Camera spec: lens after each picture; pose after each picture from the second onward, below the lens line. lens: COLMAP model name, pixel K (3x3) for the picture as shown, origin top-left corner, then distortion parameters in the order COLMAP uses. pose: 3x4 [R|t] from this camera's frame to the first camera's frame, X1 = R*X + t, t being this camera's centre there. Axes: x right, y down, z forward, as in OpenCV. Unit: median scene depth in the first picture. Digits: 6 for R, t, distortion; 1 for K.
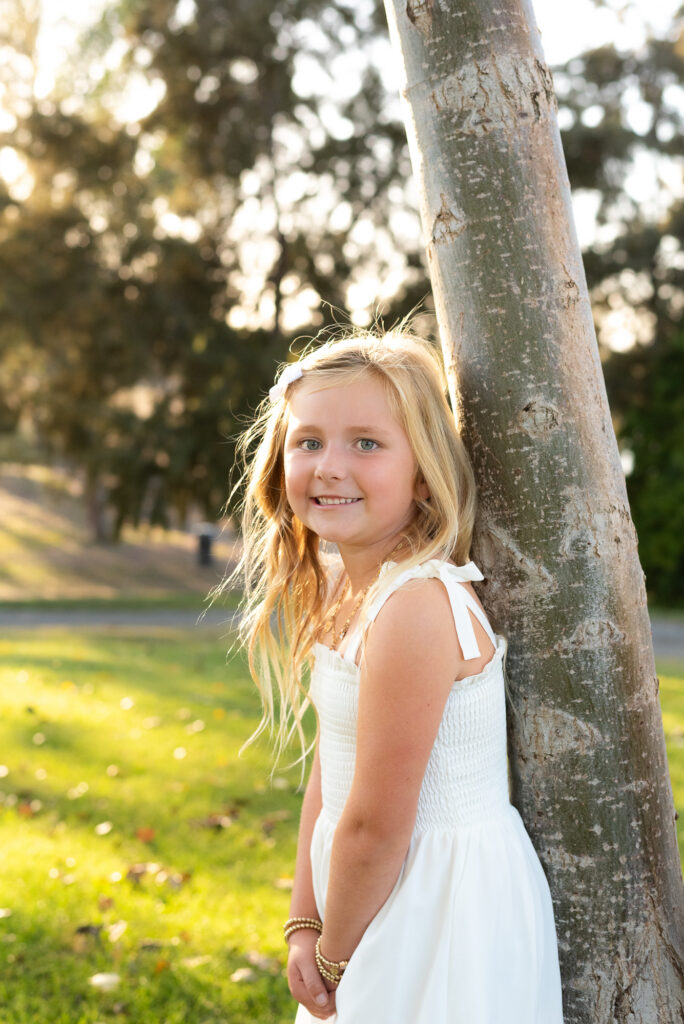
lens RADIAL K [[1396.2, 0, 339.5], [0, 1396.2, 504.8], [0, 0, 1]] dist [0.006728, 0.000000]
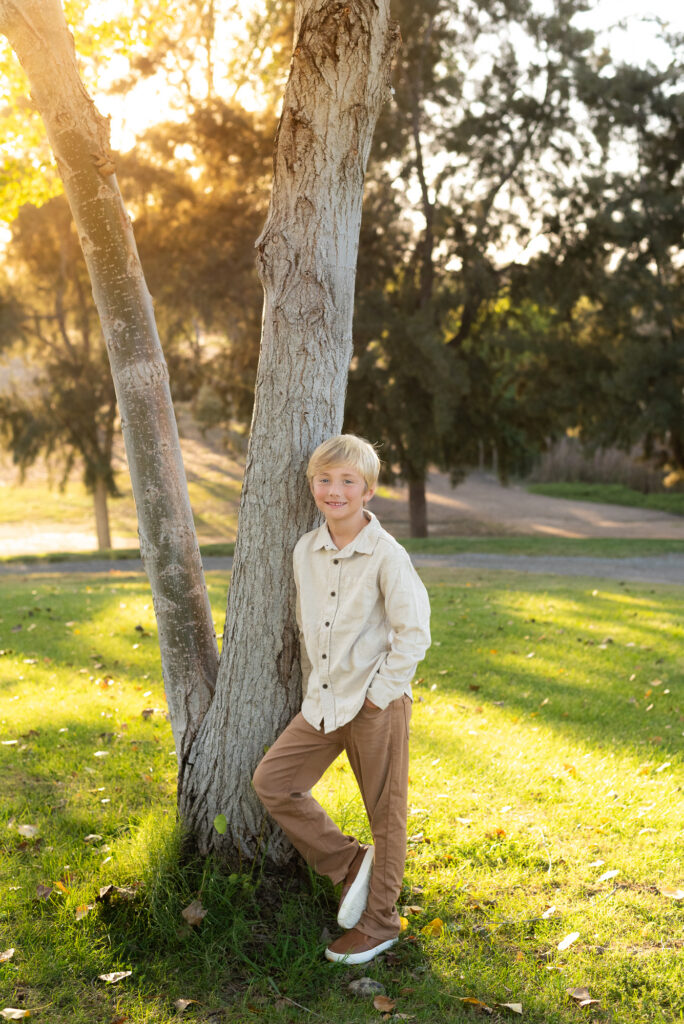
lens RADIAL K [[1396.2, 0, 348.0], [0, 1396.2, 504.8], [0, 0, 1]] dist [0.006728, 0.000000]
pose [[0.988774, -0.017612, -0.148380, 0.933966], [0.024228, 0.998785, 0.042902, -0.148554], [0.147444, -0.046015, 0.987999, -1.698013]]
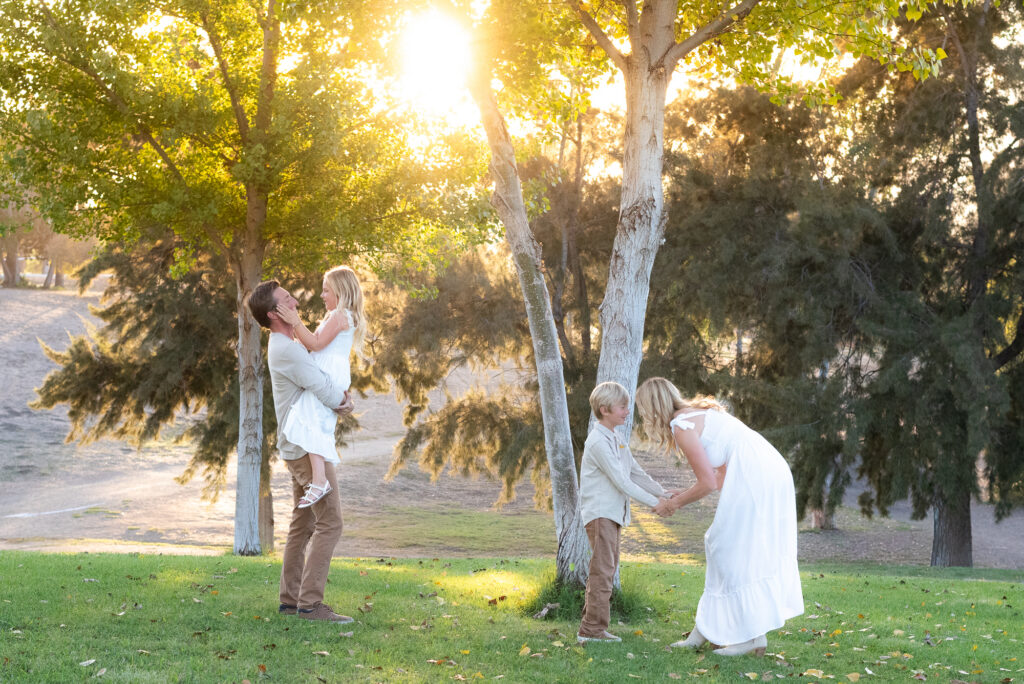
lens RADIAL K [[1597.8, 0, 511.7], [0, 1597.8, 342.1], [0, 0, 1]] dist [0.018730, 0.000000]
pose [[0.930180, -0.015304, -0.366784, 2.518549], [-0.013777, 0.996971, -0.076539, 0.133209], [0.366844, 0.076248, 0.927152, -5.499492]]
